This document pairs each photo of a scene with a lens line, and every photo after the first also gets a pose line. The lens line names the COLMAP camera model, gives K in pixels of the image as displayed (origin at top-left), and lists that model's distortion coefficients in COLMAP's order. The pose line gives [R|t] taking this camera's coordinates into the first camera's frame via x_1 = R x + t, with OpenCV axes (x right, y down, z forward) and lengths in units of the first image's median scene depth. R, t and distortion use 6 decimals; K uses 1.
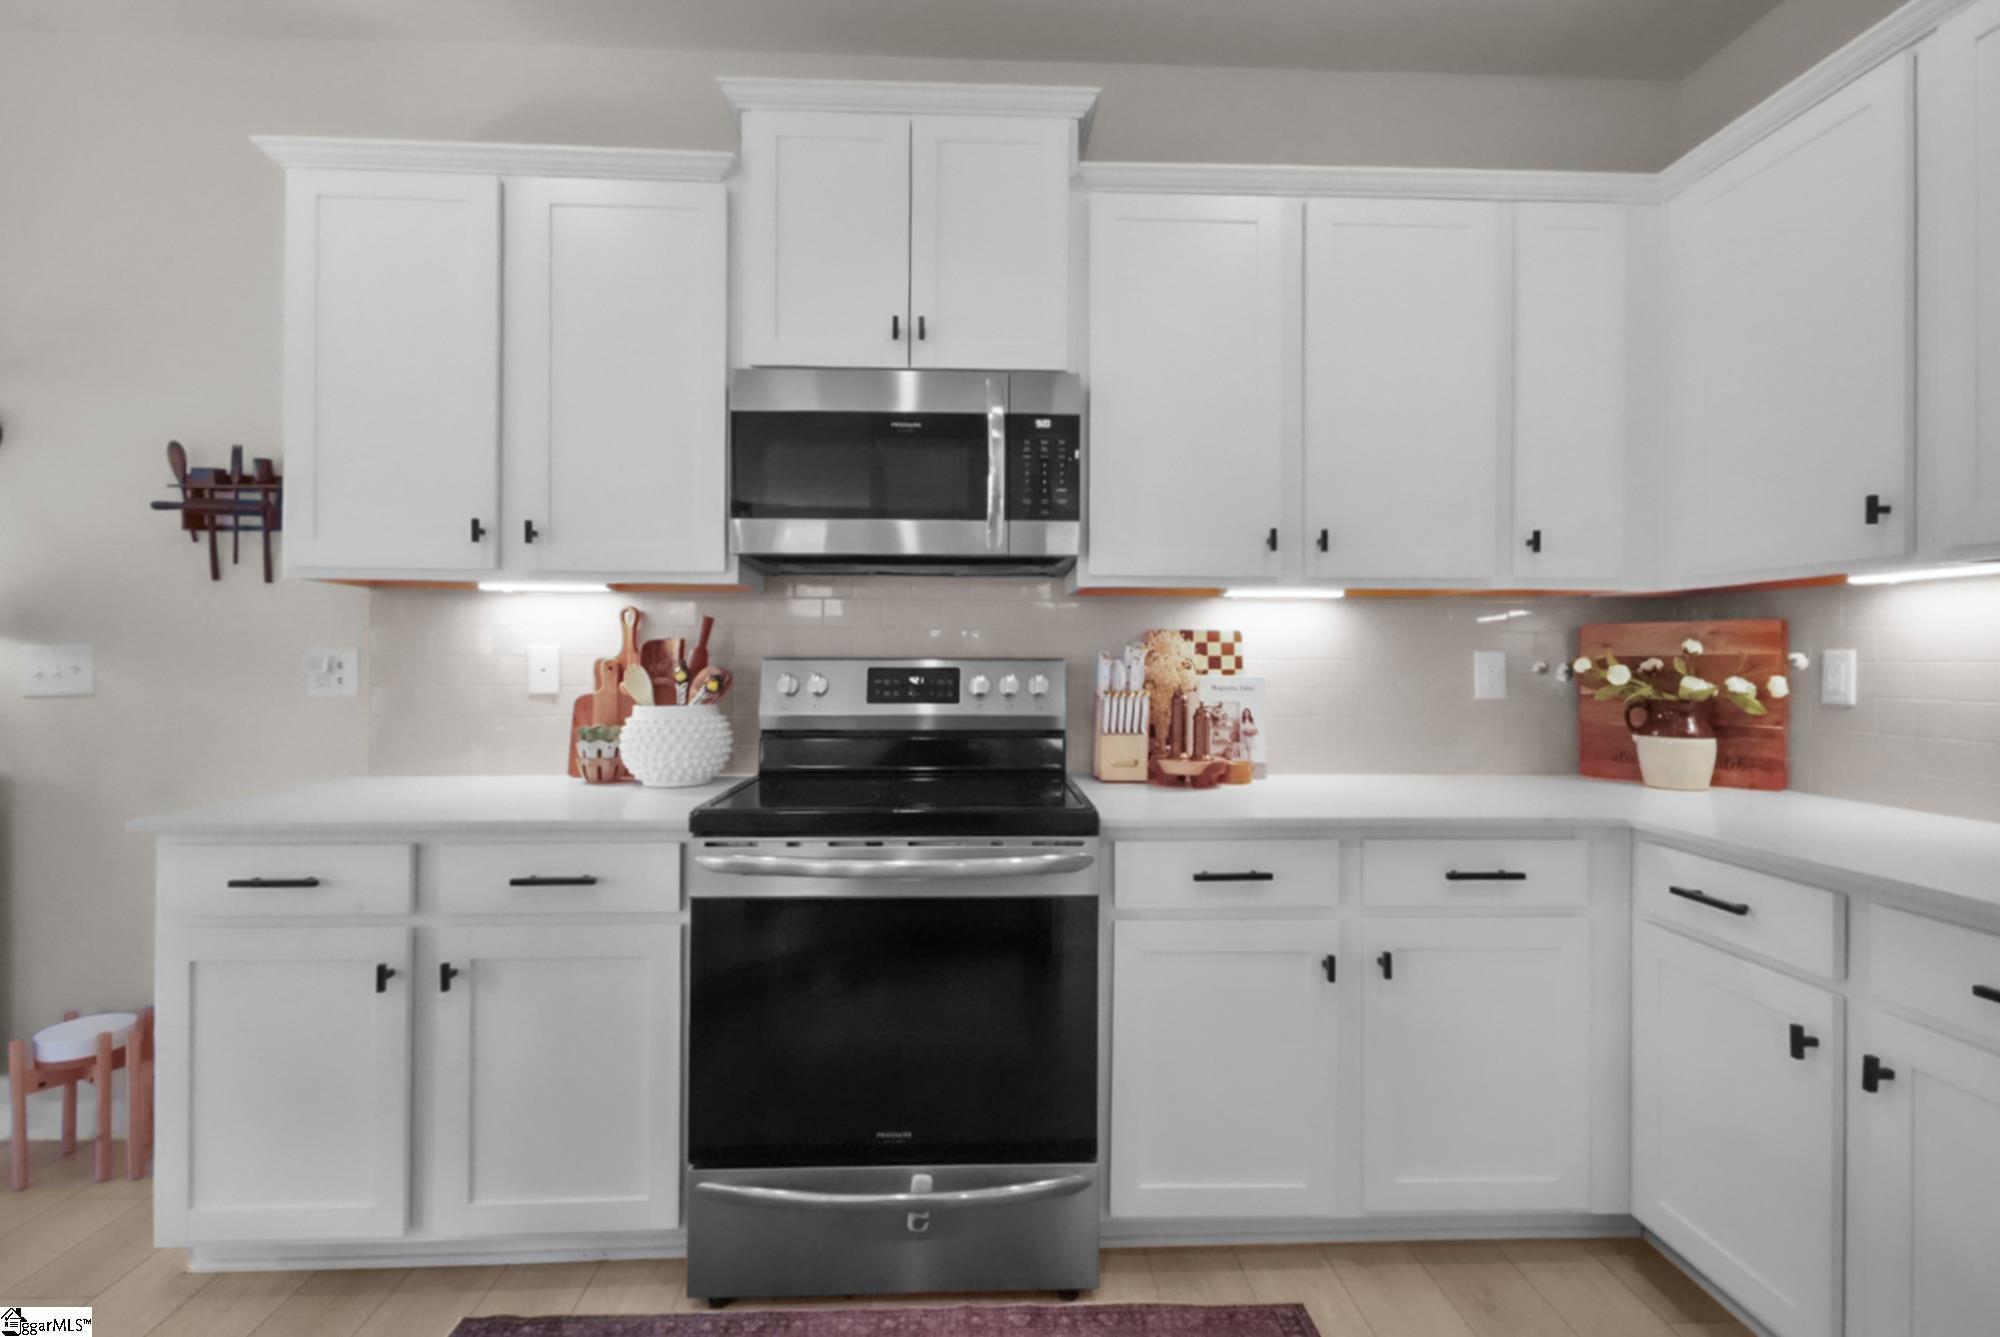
lens RADIAL K [[902.2, 0, 985.4], [0, 902.2, 653.3], [0, 0, 1]] dist [0.002388, -0.000369]
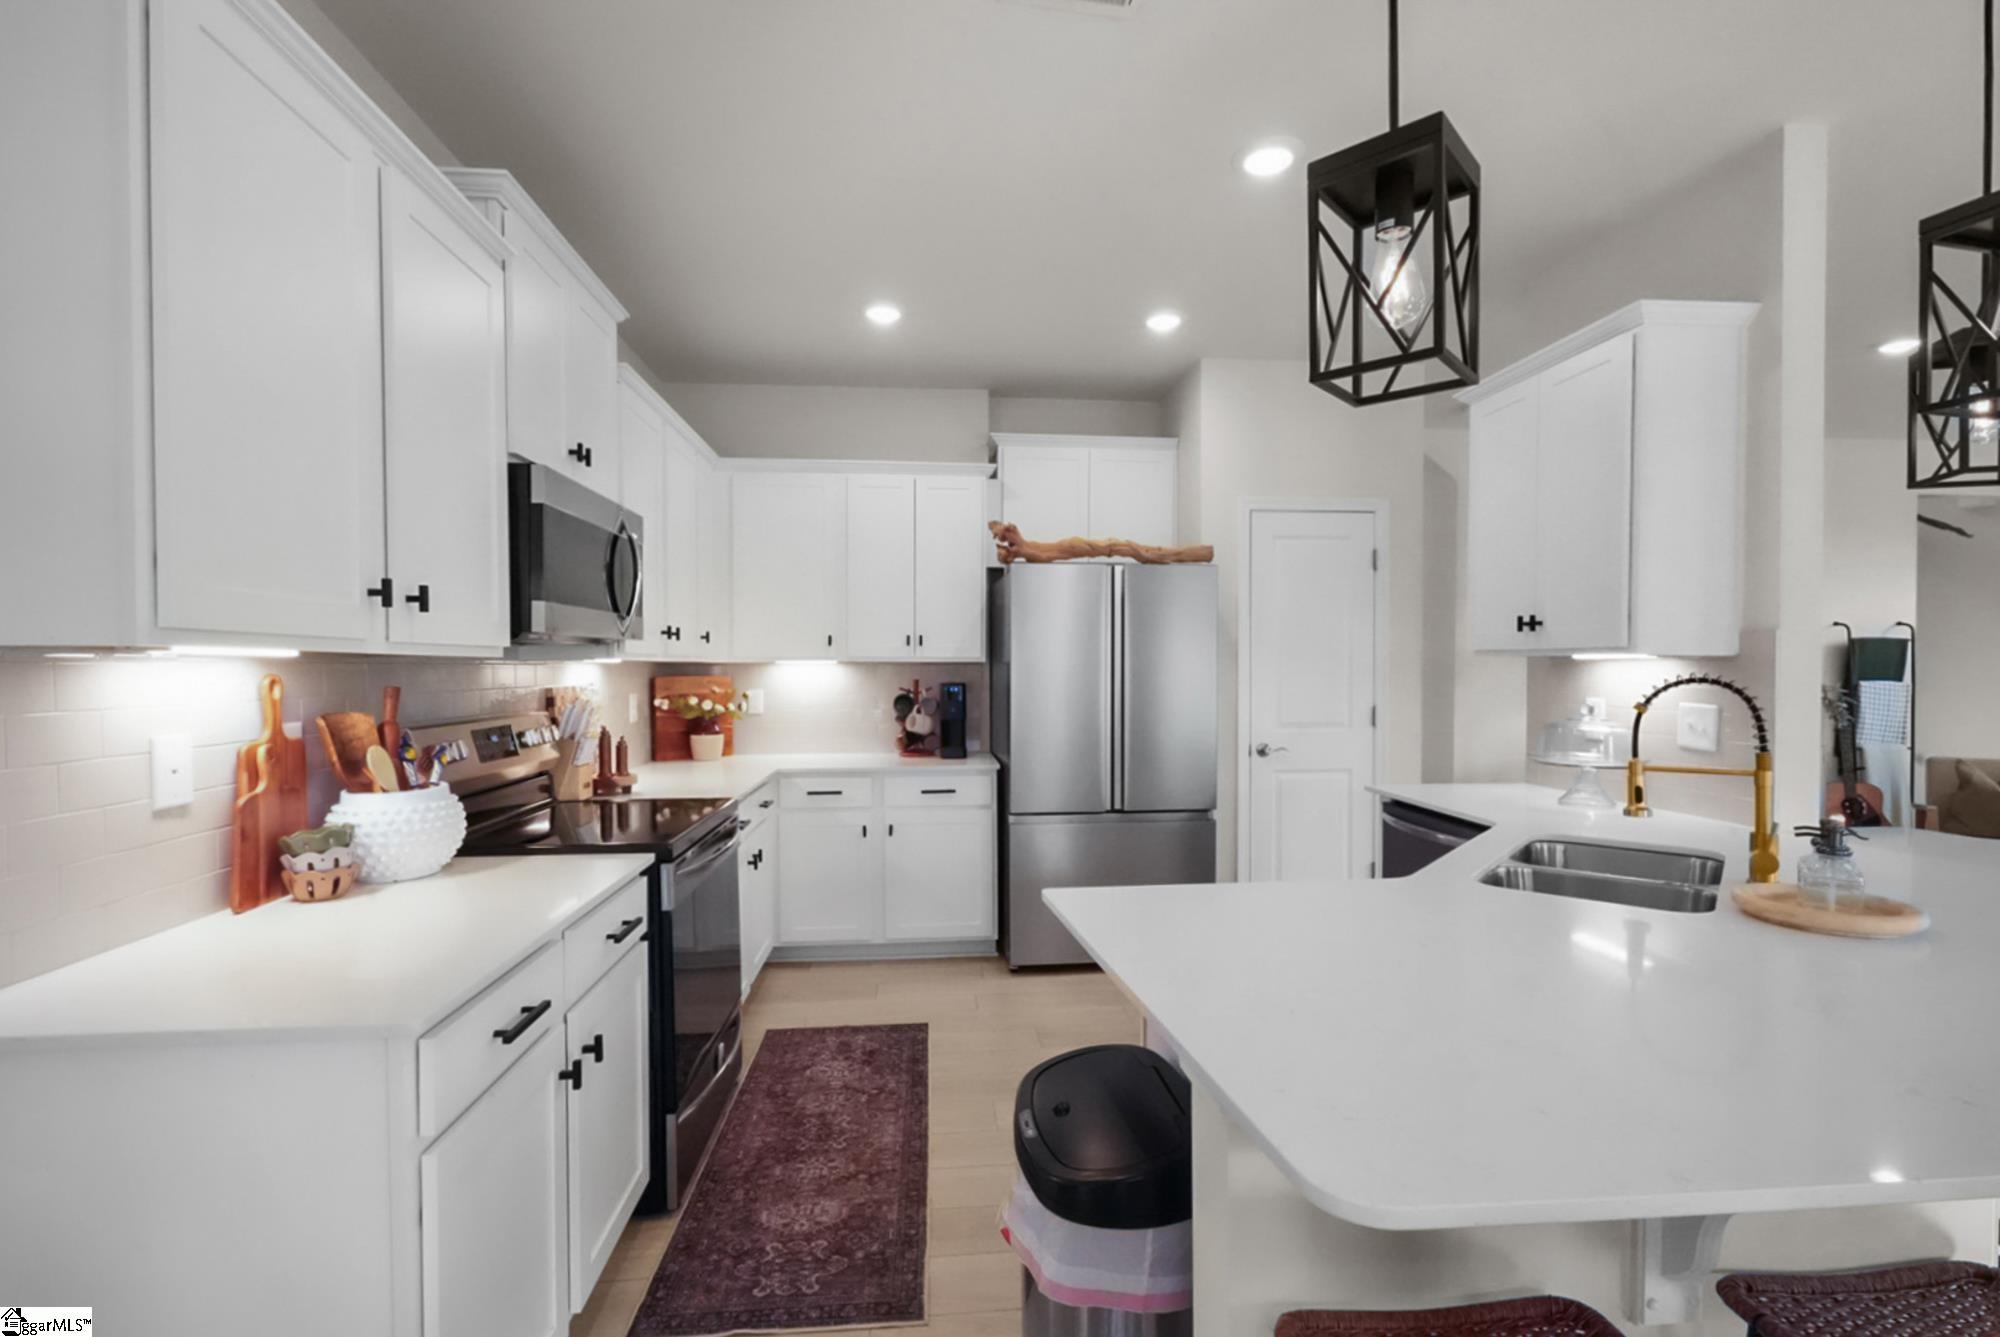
lens RADIAL K [[902.2, 0, 1005.3], [0, 902.2, 680.0], [0, 0, 1]] dist [0.002388, -0.000369]
pose [[-0.053968, -0.020781, 0.998326, -1.269034], [-0.000171, 0.999784, 0.020802, -0.069234], [-0.998543, 0.000951, -0.053960, 0.450262]]
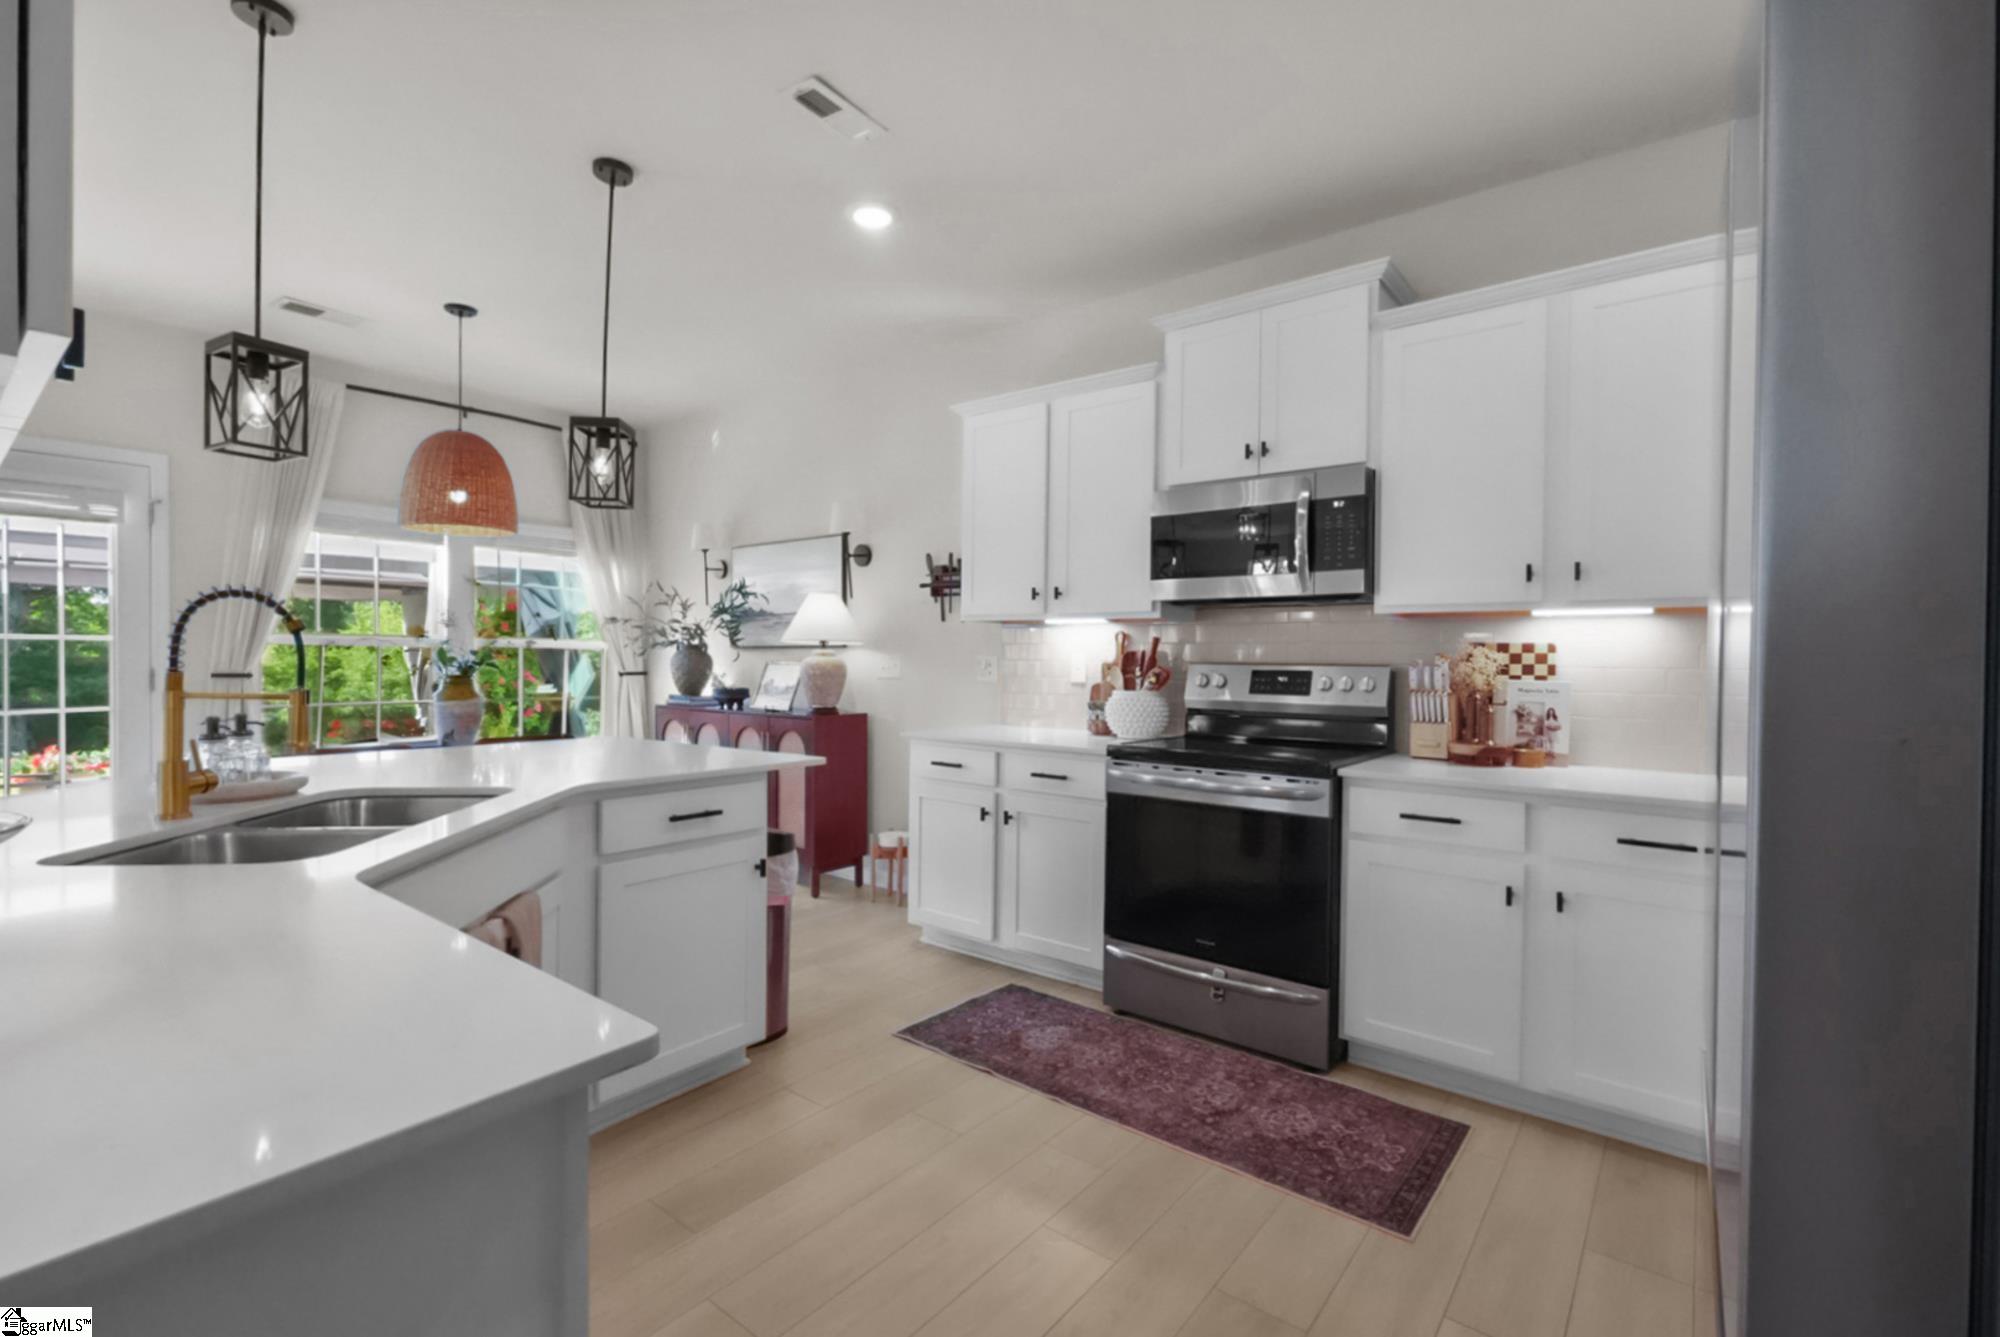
lens RADIAL K [[902.2, 0, 1004.8], [0, 902.2, 658.5], [0, 0, 1]] dist [0.002388, -0.000369]
pose [[0.756765, 0.004606, -0.653670, 0.566346], [-0.006008, 0.999982, 0.000091, -0.000890], [0.653659, 0.003859, 0.756779, -0.423063]]
